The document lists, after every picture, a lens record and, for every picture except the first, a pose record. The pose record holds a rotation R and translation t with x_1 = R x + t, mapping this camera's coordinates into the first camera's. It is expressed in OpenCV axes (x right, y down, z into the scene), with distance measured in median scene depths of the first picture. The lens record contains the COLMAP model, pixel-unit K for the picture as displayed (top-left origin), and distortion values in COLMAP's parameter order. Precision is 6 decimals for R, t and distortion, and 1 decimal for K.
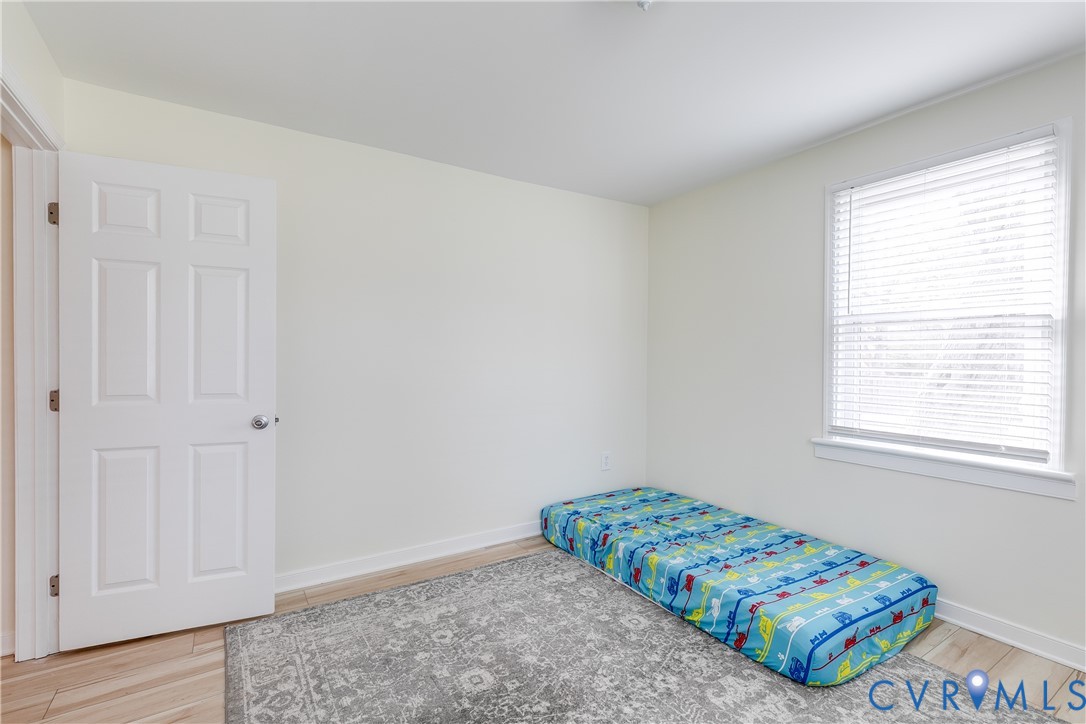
lens RADIAL K [[483.4, 0, 534.8], [0, 483.4, 358.3], [0, 0, 1]] dist [0.002489, -0.002287]
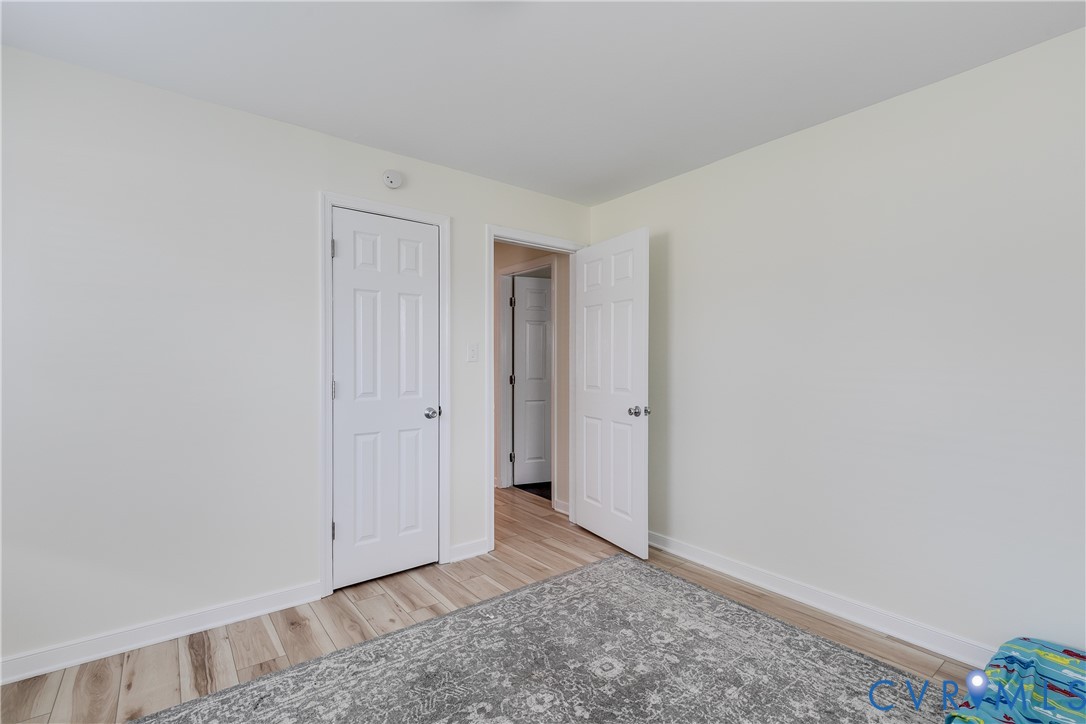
lens RADIAL K [[483.4, 0, 546.5], [0, 483.4, 361.3], [0, 0, 1]] dist [0.002489, -0.002287]
pose [[0.113821, -0.010052, -0.993450, 0.793666], [0.002117, 0.999949, -0.009875, 0.006981], [0.993499, -0.000980, 0.113836, 0.647481]]
